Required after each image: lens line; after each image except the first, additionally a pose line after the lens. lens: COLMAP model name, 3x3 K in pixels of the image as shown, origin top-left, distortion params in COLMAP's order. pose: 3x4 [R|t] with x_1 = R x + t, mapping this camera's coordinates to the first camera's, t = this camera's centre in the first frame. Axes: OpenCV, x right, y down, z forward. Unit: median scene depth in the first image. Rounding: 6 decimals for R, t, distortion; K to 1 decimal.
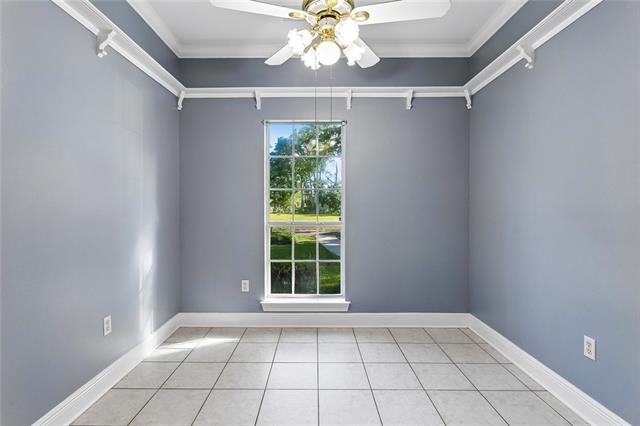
lens RADIAL K [[307.5, 0, 319.6], [0, 307.5, 210.8], [0, 0, 1]] dist [-0.003031, -0.000206]
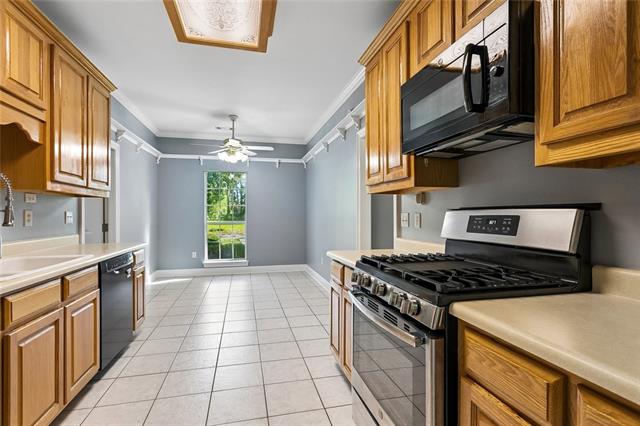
lens RADIAL K [[307.5, 0, 316.1], [0, 307.5, 213.0], [0, 0, 1]] dist [-0.003031, -0.000206]
pose [[0.975906, -0.001292, 0.218189, 0.088685], [0.004419, 0.999894, -0.013841, 0.007899], [-0.218148, 0.014472, 0.975808, -1.093529]]
